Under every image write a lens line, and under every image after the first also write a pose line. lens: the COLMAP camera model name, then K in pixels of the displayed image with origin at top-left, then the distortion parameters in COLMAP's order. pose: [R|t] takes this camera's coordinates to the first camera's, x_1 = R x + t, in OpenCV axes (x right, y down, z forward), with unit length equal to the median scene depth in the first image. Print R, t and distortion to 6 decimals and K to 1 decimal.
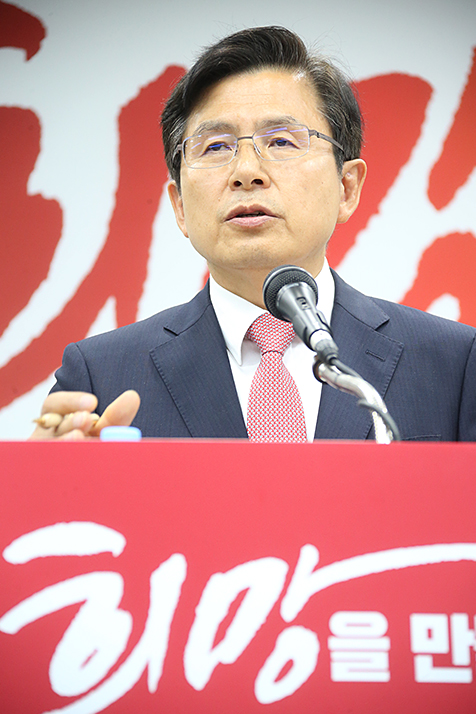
lens RADIAL K [[3229.0, 0, 238.0], [0, 3229.0, 357.0], [0, 0, 1]] dist [1.115403, -1.897284]
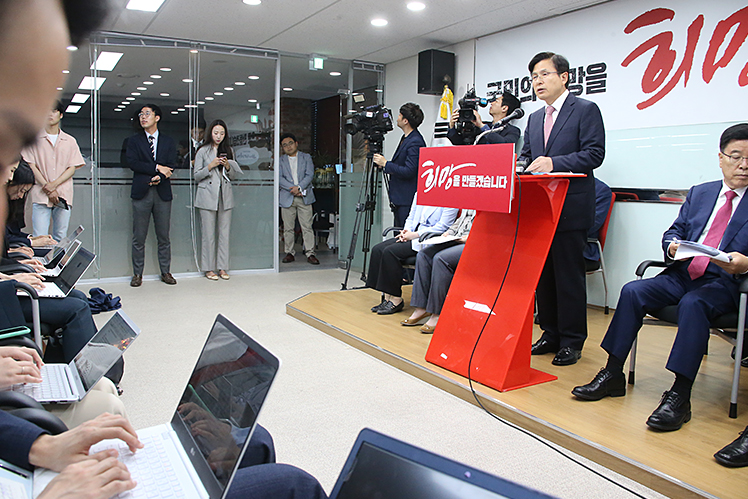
lens RADIAL K [[606.5, 0, 374.0], [0, 606.5, 249.5], [0, 0, 1]] dist [-0.153990, 0.091514]
pose [[0.443582, 0.127229, -0.887157, 0.979218], [0.175408, 0.958404, 0.225151, -0.068511], [0.878901, -0.255487, 0.402814, 0.376398]]
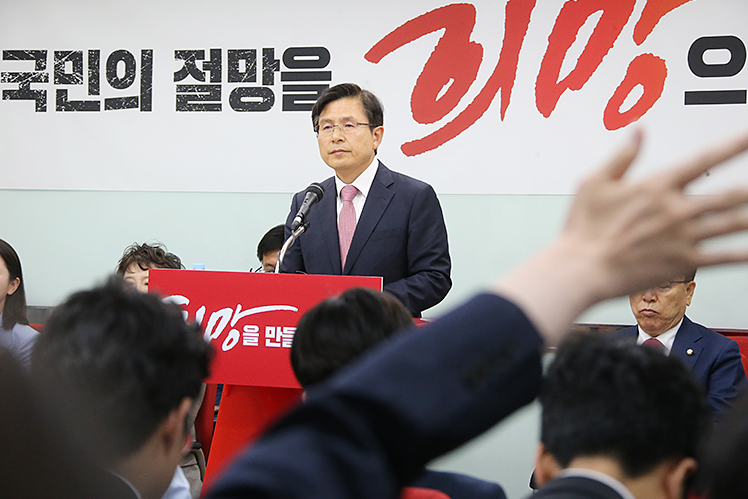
lens RADIAL K [[2266.1, 0, 374.0], [0, 2266.1, 249.5], [0, 0, 1]] dist [0.695276, -0.566712]
pose [[0.875865, 0.043061, -0.480631, 1.262000], [0.068562, 0.974801, 0.212278, -0.482673], [0.477661, -0.218880, 0.850842, -0.905308]]
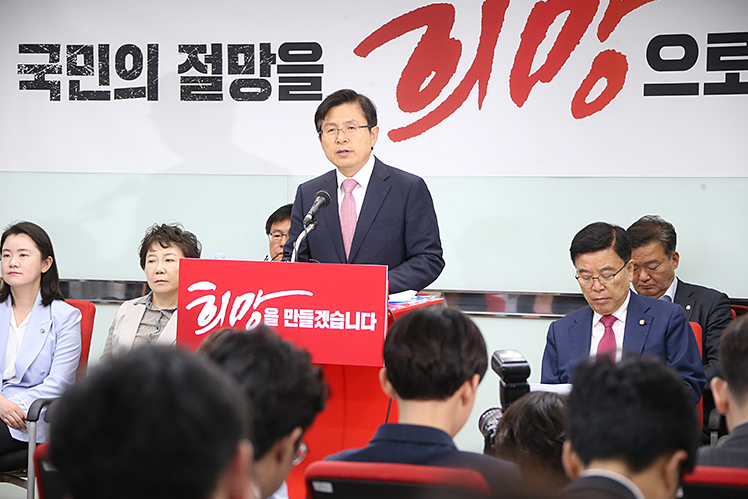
lens RADIAL K [[2266.1, 0, 374.0], [0, 2266.1, 249.5], [0, 0, 1]] dist [0.695276, -0.566712]
pose [[0.887844, 0.047965, -0.457638, 1.353980], [0.073197, 0.967166, 0.243376, -0.624620], [0.454286, -0.249578, 0.855181, -1.199557]]
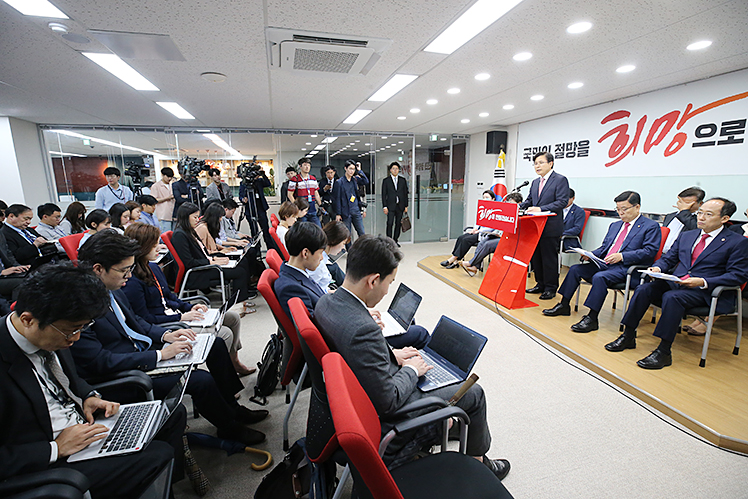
lens RADIAL K [[344.9, 0, 374.0], [0, 344.9, 249.5], [0, 0, 1]] dist [-0.030905, 0.011714]
pose [[0.195265, 0.212376, -0.957480, 1.362948], [0.225117, 0.940501, 0.254519, -0.265142], [0.954565, -0.265244, 0.135837, 0.276792]]
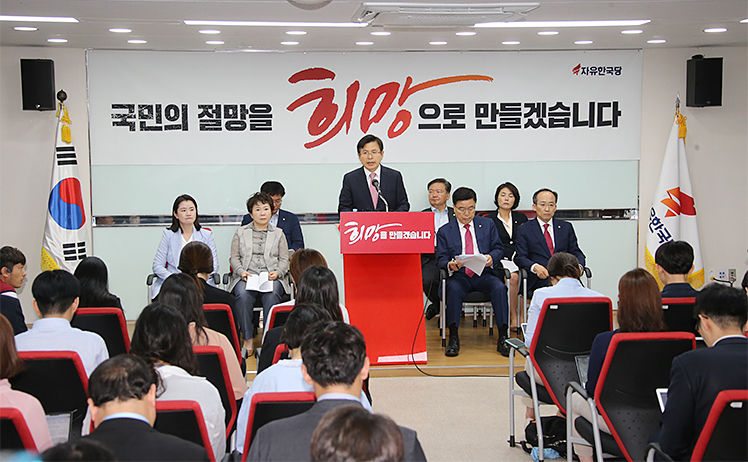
lens RADIAL K [[1144.5, 0, 374.0], [0, 1144.5, 231.0], [0, 0, 1]] dist [0.130905, -0.010781]
pose [[0.999399, 0.018430, 0.029356, -0.083138], [-0.026928, 0.946102, 0.322749, -0.948641], [-0.021825, -0.323345, 0.946029, -2.009924]]
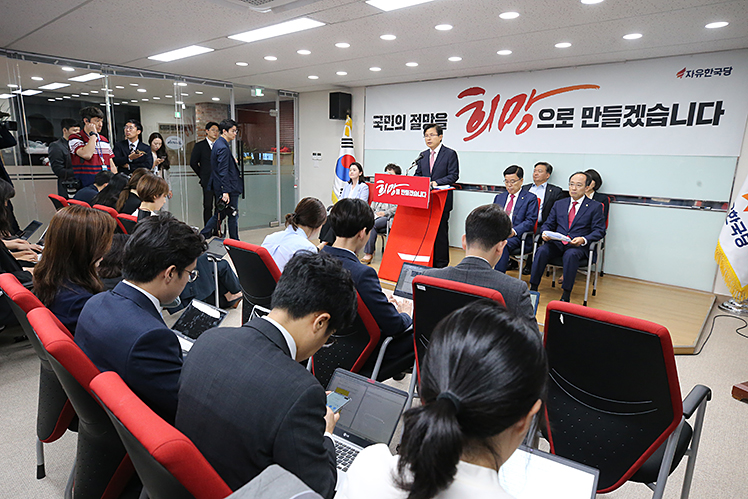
lens RADIAL K [[457.8, 0, 374.0], [0, 457.8, 249.5], [0, 0, 1]] dist [-0.003296, 0.003120]
pose [[0.702379, 0.190221, -0.685915, 1.245265], [0.118116, 0.919124, 0.375846, -0.388885], [0.701935, -0.345004, 0.623105, -0.266974]]
